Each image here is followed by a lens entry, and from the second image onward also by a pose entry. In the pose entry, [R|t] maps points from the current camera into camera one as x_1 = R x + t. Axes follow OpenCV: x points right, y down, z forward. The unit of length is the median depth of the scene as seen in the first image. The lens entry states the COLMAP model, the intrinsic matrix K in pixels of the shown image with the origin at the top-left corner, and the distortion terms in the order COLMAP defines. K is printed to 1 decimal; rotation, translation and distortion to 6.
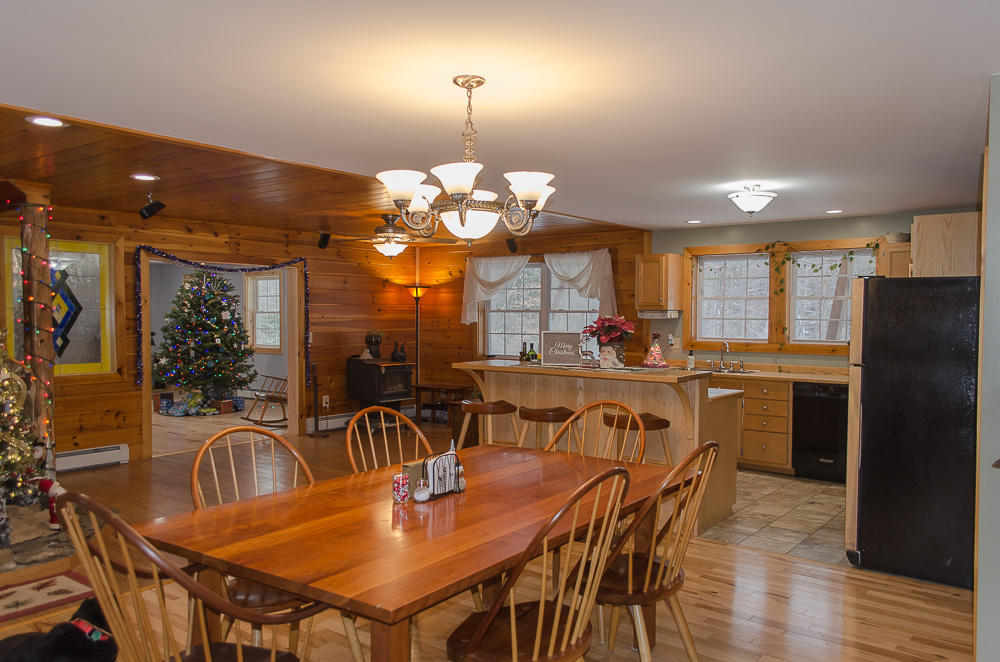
lens RADIAL K [[767.0, 0, 510.3], [0, 767.0, 338.1], [0, 0, 1]] dist [0.051889, -0.040883]
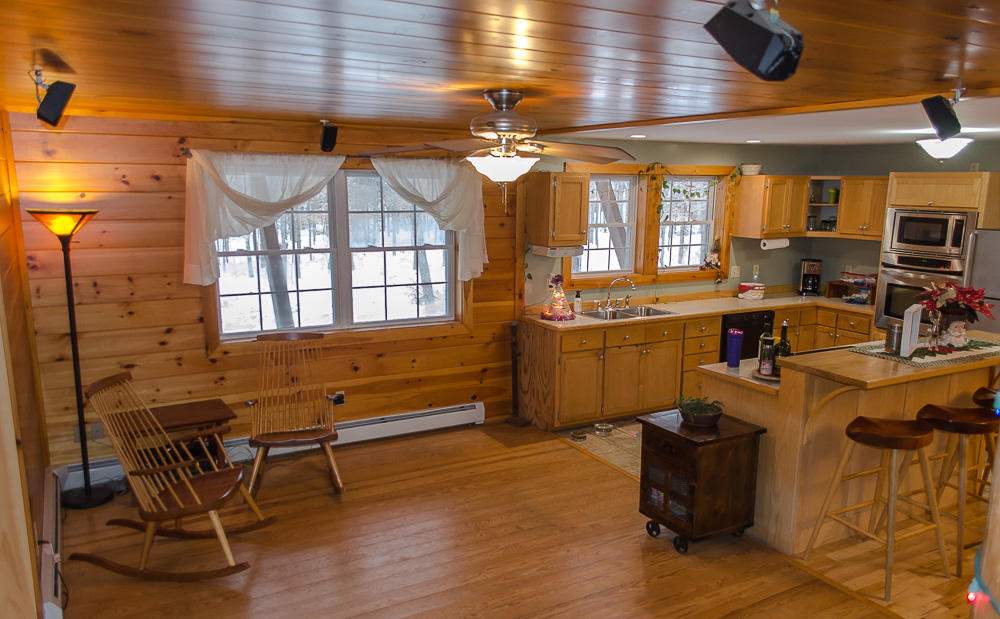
lens RADIAL K [[766.3, 0, 510.4], [0, 766.3, 337.7], [0, 0, 1]] dist [0.083208, -0.105856]
pose [[0.393108, -0.184022, 0.900889, -0.584481], [0.022581, 0.981405, 0.190615, -0.100192], [-0.919215, -0.054590, 0.389954, 0.789205]]
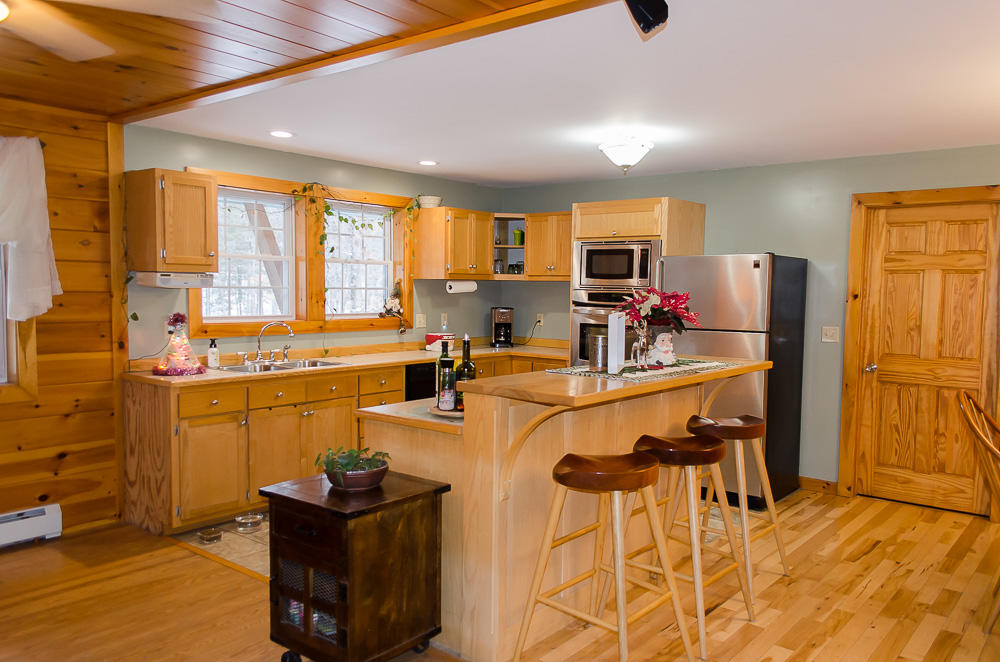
lens RADIAL K [[767.0, 0, 510.3], [0, 767.0, 338.1], [0, 0, 1]] dist [0.051889, -0.040883]
pose [[0.031120, -0.072197, 0.996905, -0.399225], [0.021608, 0.997203, 0.071544, -0.025186], [-0.999282, 0.019314, 0.032593, 0.789084]]
